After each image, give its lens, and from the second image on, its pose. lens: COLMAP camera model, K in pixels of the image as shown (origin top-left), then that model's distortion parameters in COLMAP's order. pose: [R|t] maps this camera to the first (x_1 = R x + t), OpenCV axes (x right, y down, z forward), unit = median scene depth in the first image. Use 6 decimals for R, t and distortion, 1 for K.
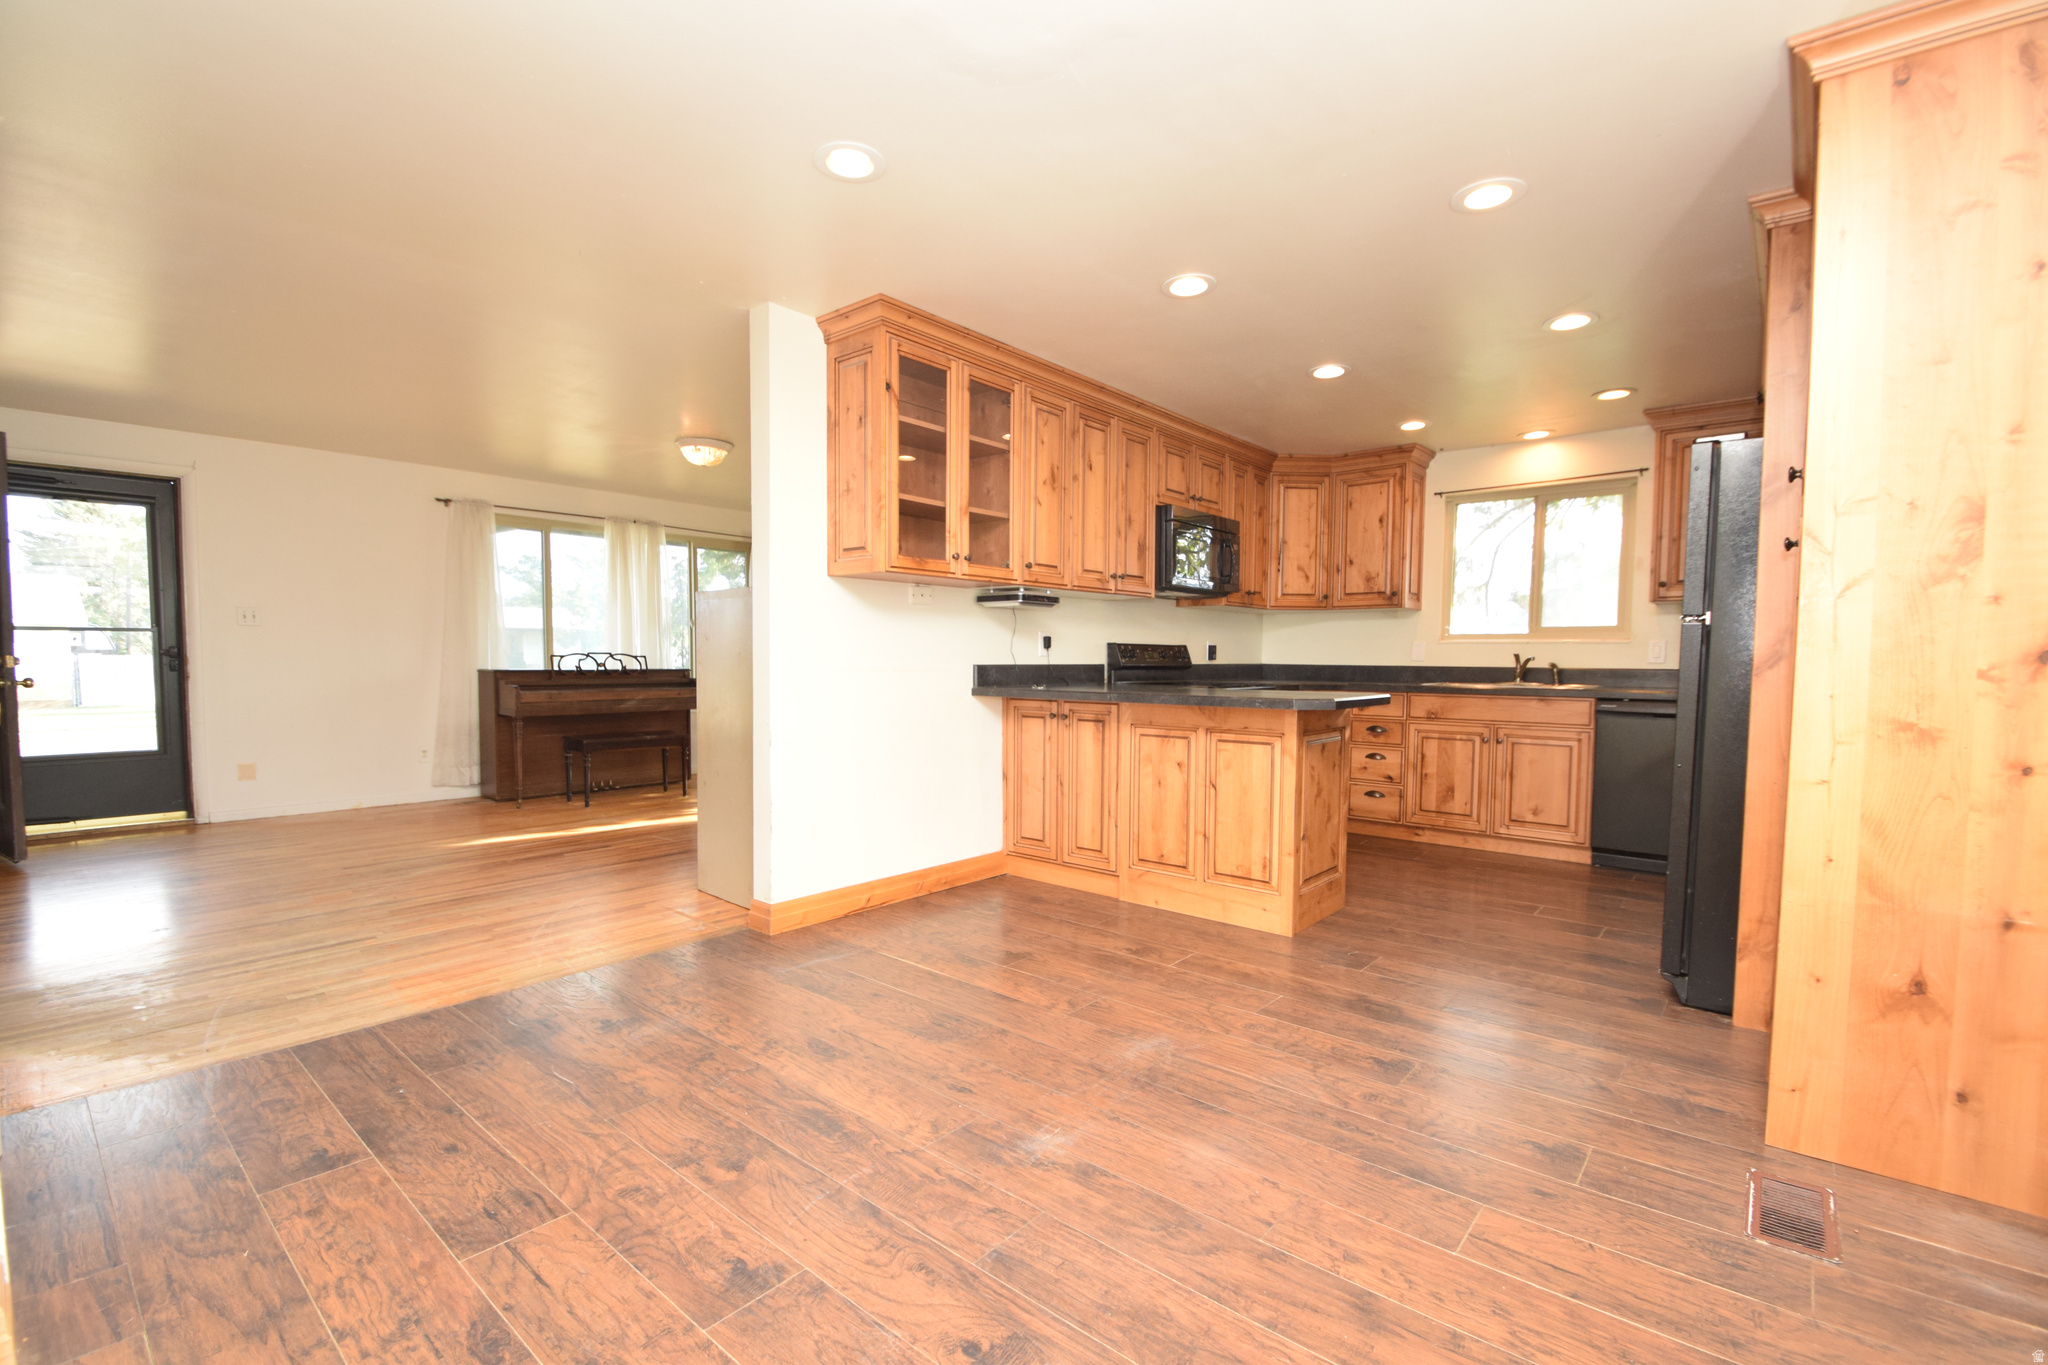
lens RADIAL K [[894.6, 0, 1010.0], [0, 894.6, 704.4], [0, 0, 1]] dist [0.003146, -0.010175]
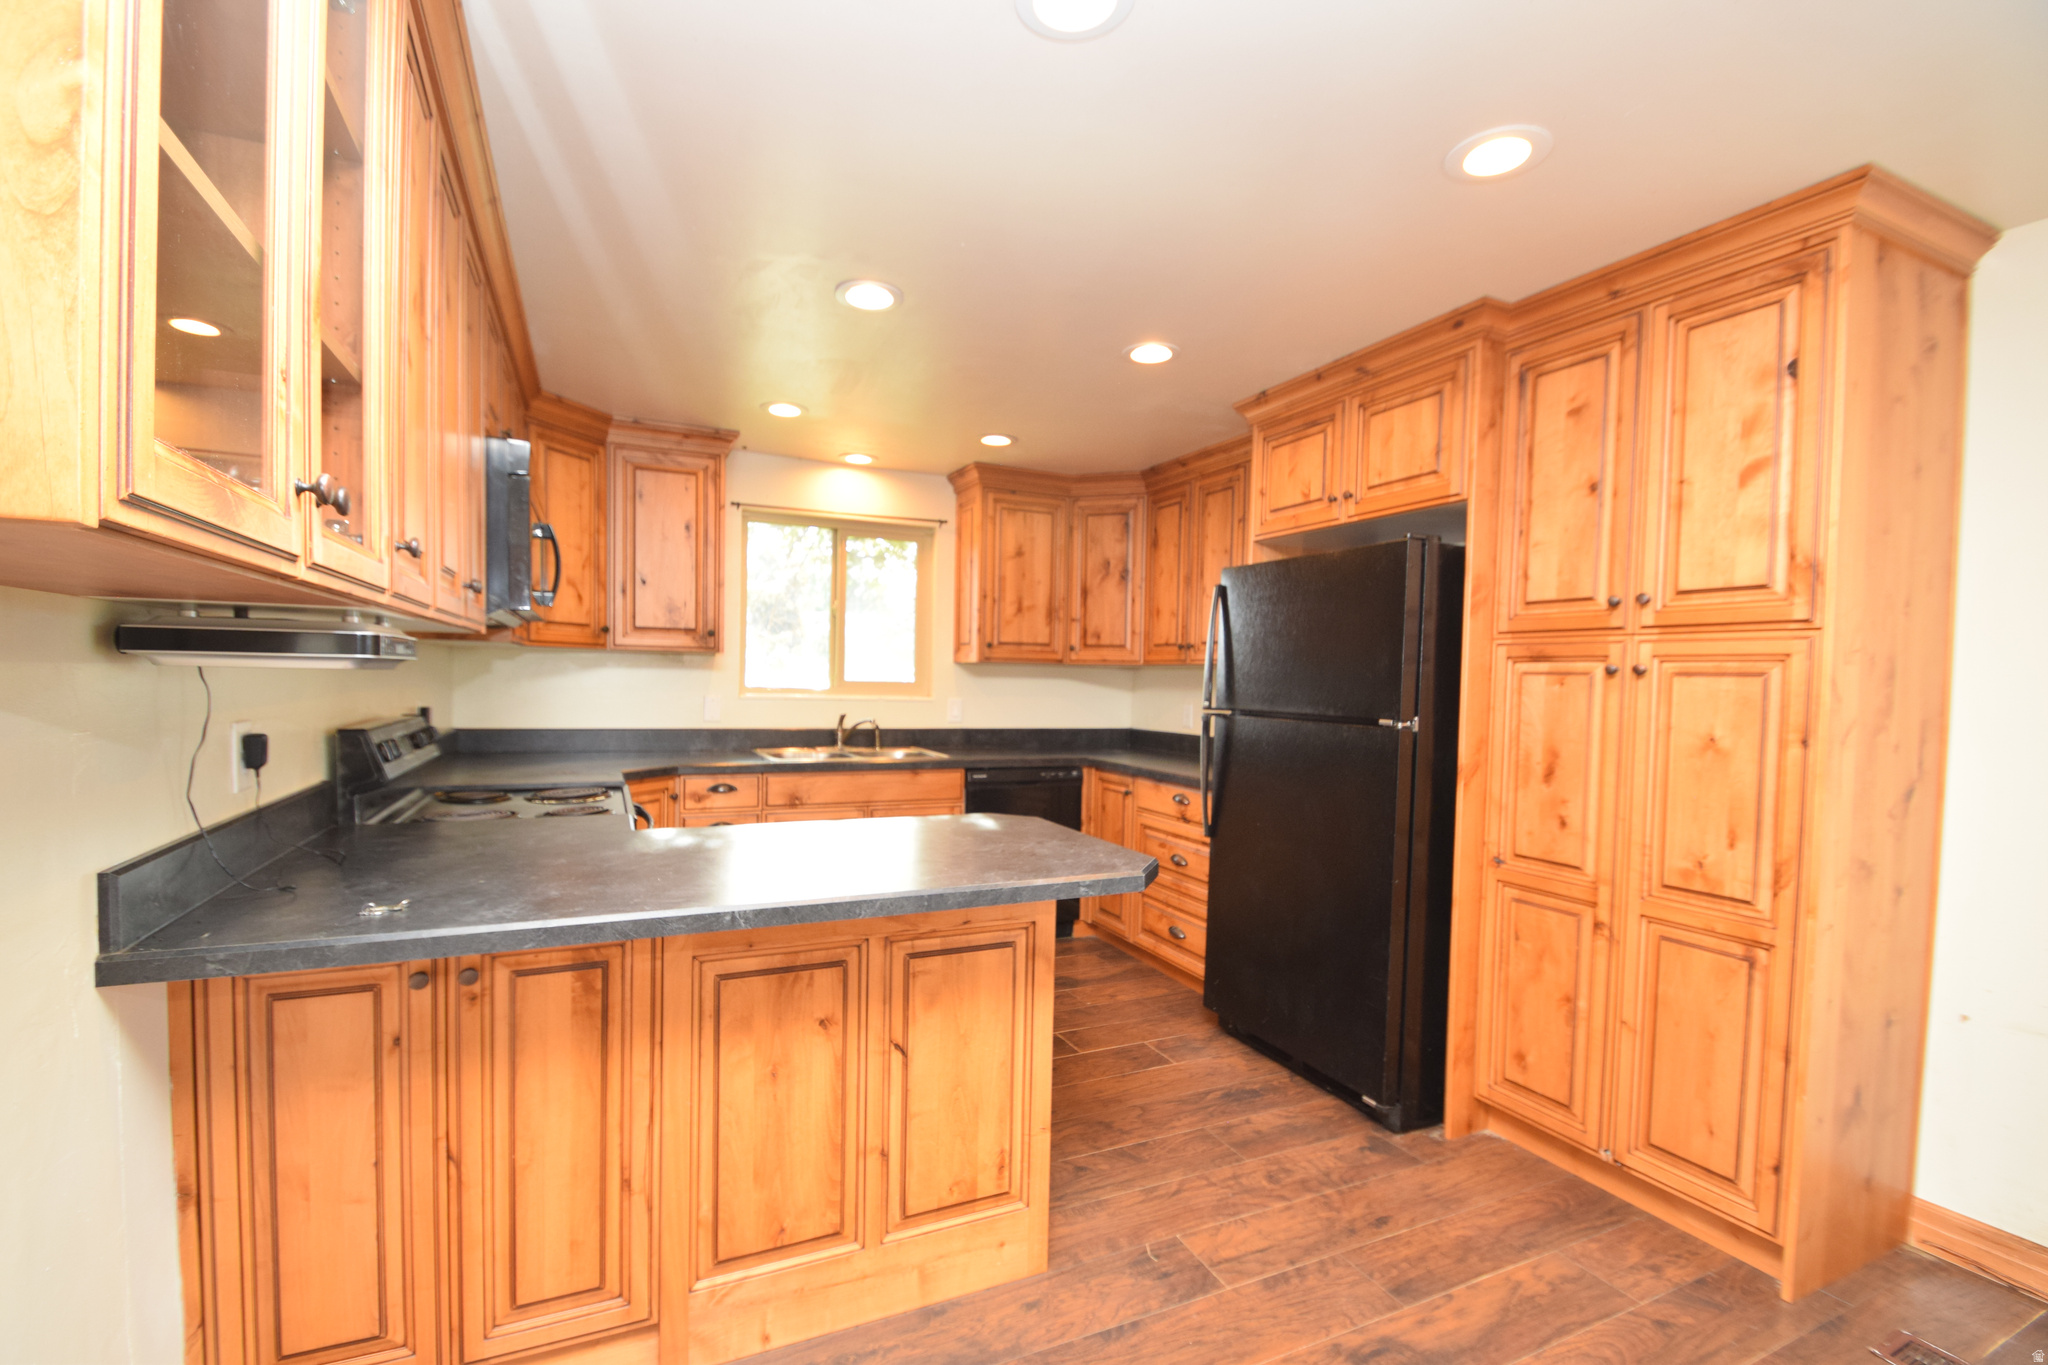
lens RADIAL K [[894.6, 0, 1017.4], [0, 894.6, 715.3], [0, 0, 1]] dist [0.003146, -0.010175]
pose [[0.419743, -0.034813, 0.906975, -0.245138], [0.030537, 0.999240, 0.024222, -0.133924], [-0.907129, 0.017530, 0.420487, 0.934832]]
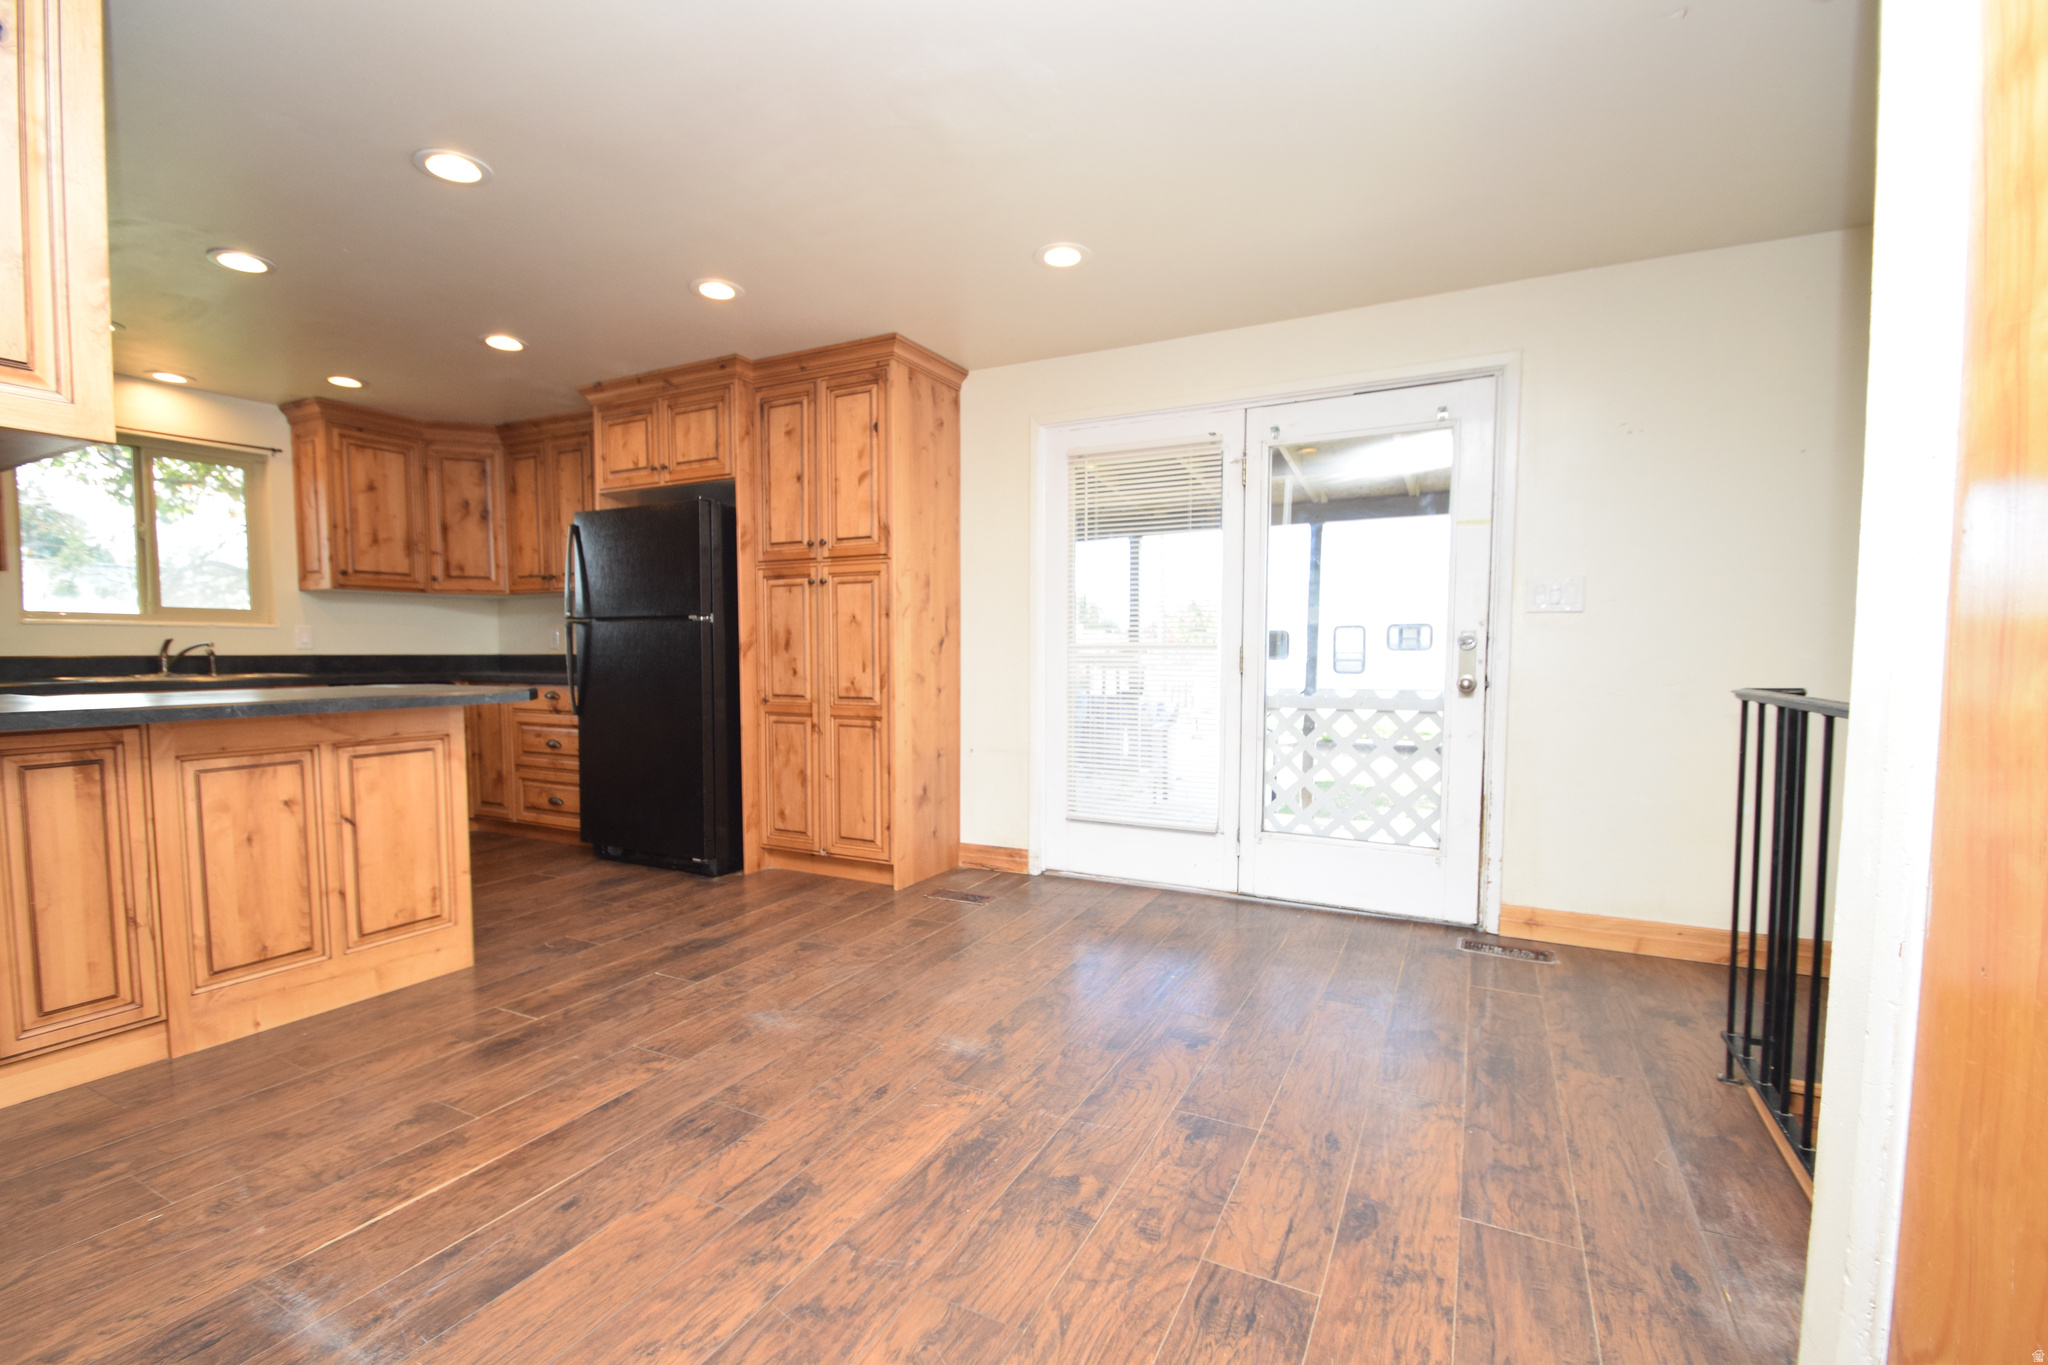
lens RADIAL K [[894.6, 0, 1012.1], [0, 894.6, 707.7], [0, 0, 1]] dist [0.003146, -0.010175]
pose [[-0.223750, -0.071386, 0.972029, -0.768482], [0.051485, 0.995056, 0.084929, -0.044665], [-0.973286, 0.069048, -0.218968, 0.804317]]
